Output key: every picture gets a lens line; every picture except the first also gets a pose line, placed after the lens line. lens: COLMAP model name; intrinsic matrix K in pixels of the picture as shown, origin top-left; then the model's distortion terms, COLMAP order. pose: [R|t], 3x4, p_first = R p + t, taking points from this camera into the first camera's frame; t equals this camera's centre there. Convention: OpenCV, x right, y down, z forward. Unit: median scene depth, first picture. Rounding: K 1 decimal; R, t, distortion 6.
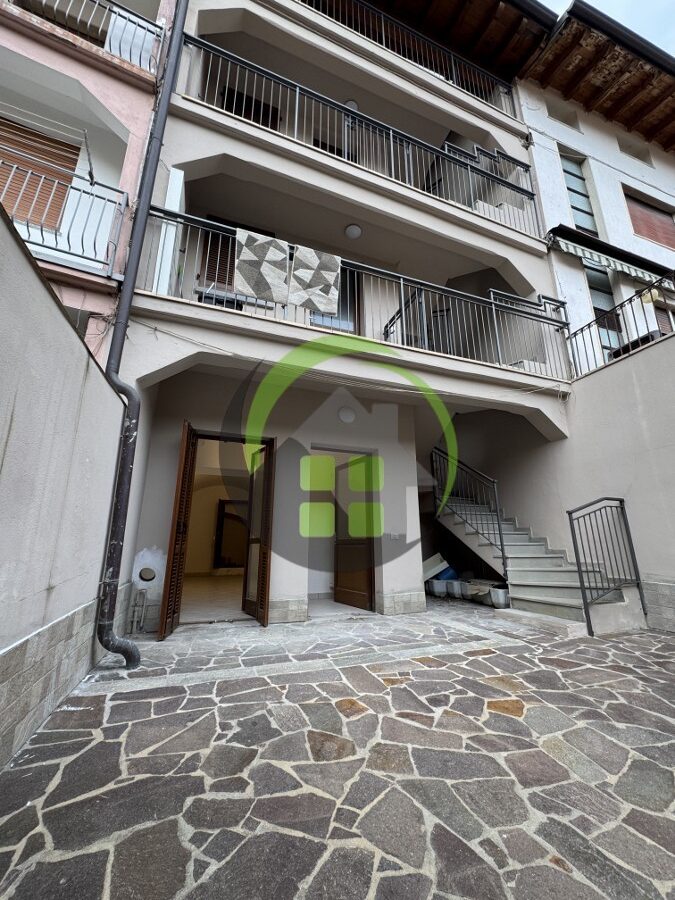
lens RADIAL K [[358.0, 0, 336.6], [0, 358.0, 450.3], [0, 0, 1]] dist [-0.001576, 0.000326]
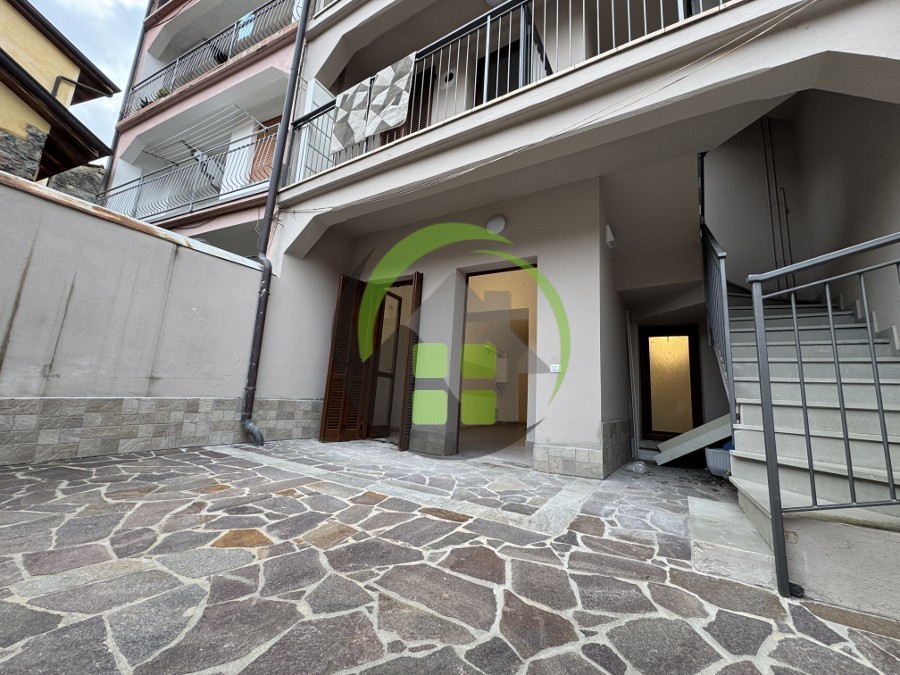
lens RADIAL K [[358.0, 0, 450.1], [0, 358.0, 336.5], [0, 0, 1]] dist [-0.001576, 0.000326]
pose [[0.624176, -0.098074, -0.775104, 1.174634], [0.140903, 0.989953, -0.011792, 0.304431], [0.768473, -0.101854, 0.631724, 0.762796]]
